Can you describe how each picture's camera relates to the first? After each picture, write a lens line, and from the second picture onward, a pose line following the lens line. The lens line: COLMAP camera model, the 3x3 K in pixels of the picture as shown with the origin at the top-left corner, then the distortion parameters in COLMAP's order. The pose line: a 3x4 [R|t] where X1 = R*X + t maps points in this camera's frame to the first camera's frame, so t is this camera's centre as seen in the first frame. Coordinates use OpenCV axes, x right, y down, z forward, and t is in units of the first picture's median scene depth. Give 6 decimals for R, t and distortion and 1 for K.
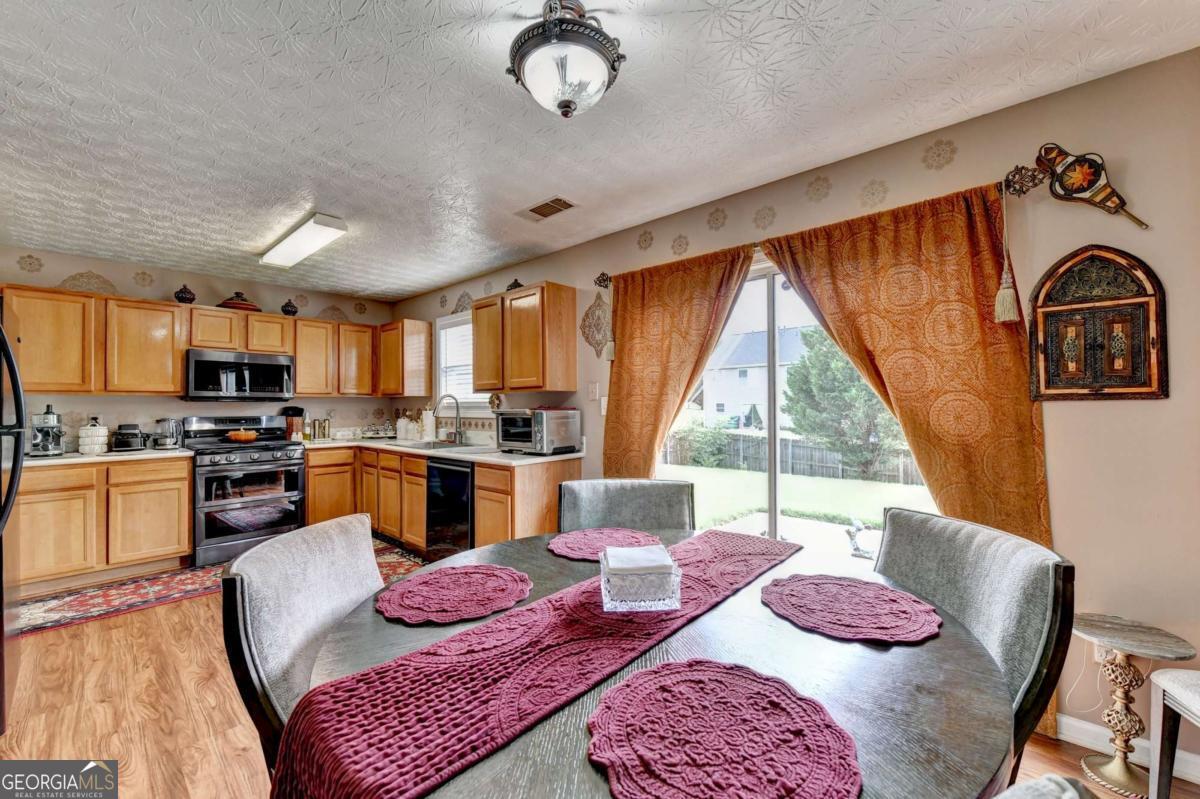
lens RADIAL K [[478.8, 0, 609.2], [0, 478.8, 397.7], [0, 0, 1]] dist [-0.010385, 0.000205]
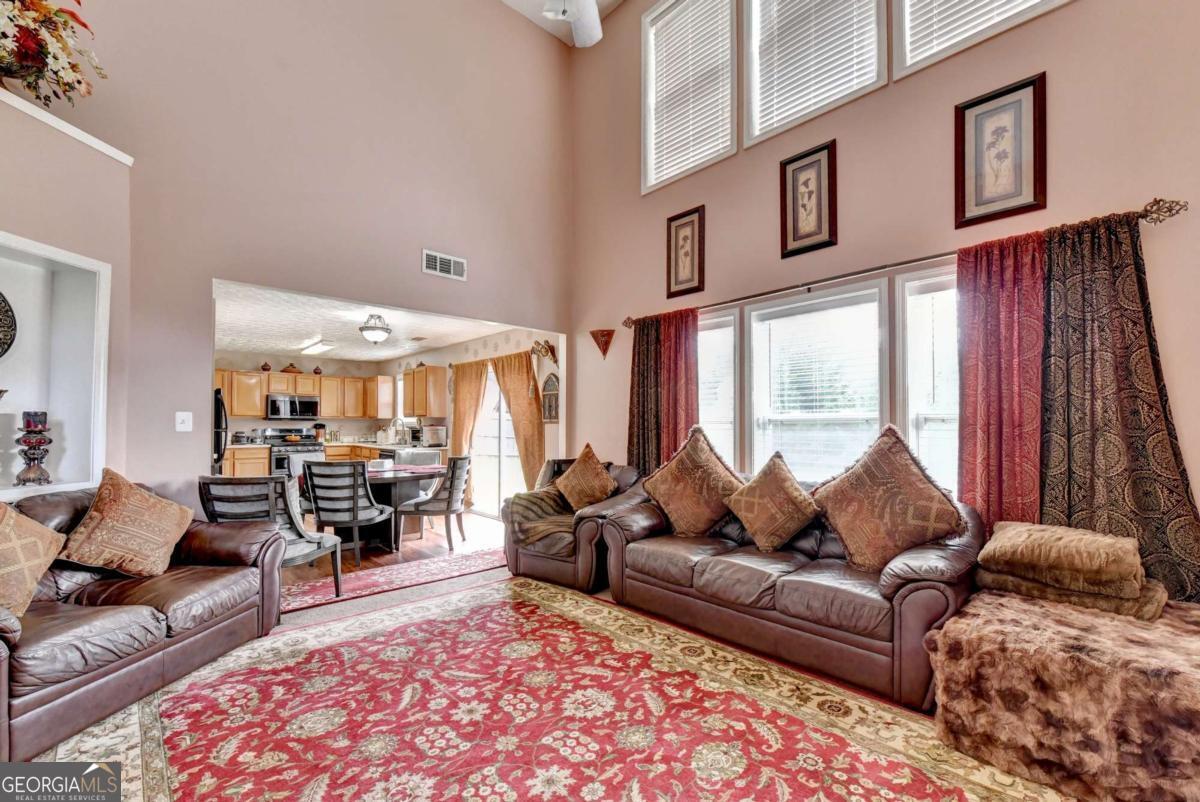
lens RADIAL K [[497.1, 0, 612.9], [0, 497.1, 419.1], [0, 0, 1]] dist [-0.006707, -0.000177]
pose [[0.996228, 0.007646, -0.086438, 0.947555], [-0.007274, 0.999963, 0.004611, -0.023260], [0.086470, -0.003965, 0.996247, -1.214580]]
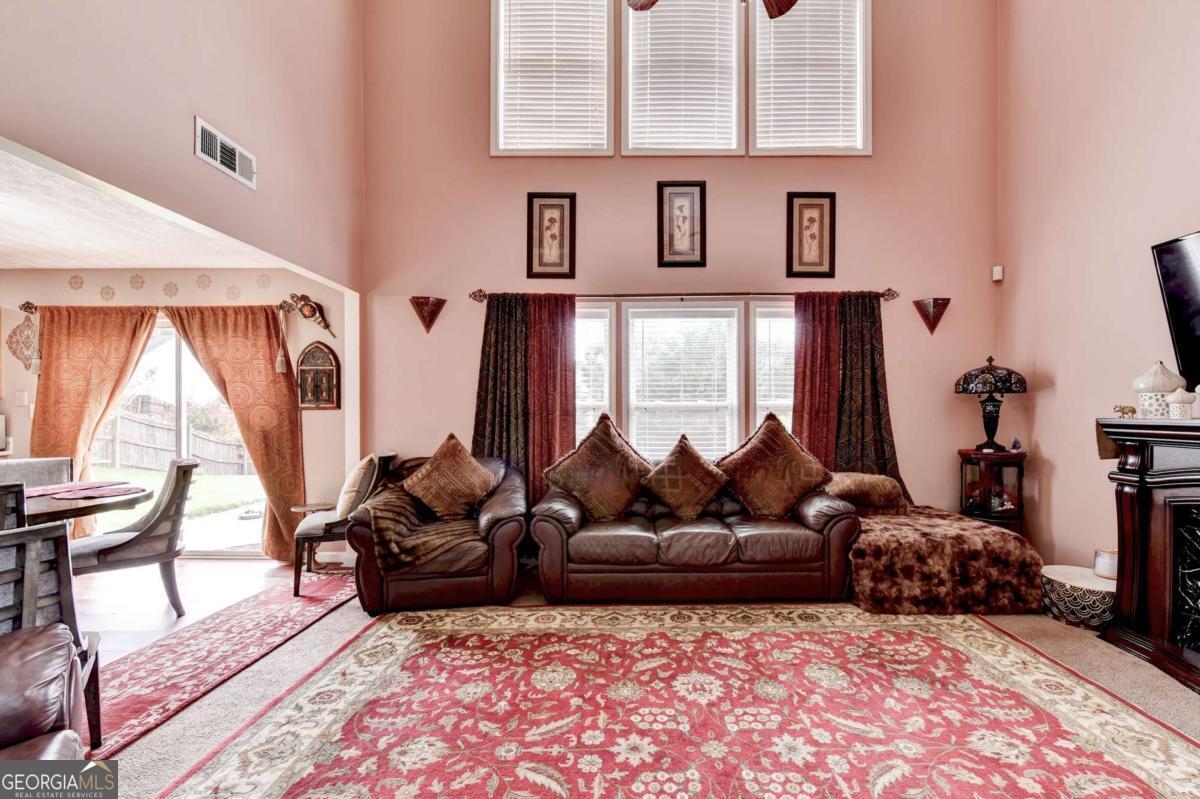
lens RADIAL K [[497.1, 0, 621.4], [0, 497.1, 413.5], [0, 0, 1]] dist [-0.006707, -0.000177]
pose [[0.751740, 0.003957, 0.659448, 0.307360], [-0.016524, 0.999781, 0.012837, -0.017597], [-0.659252, -0.020547, 0.751641, -0.976029]]
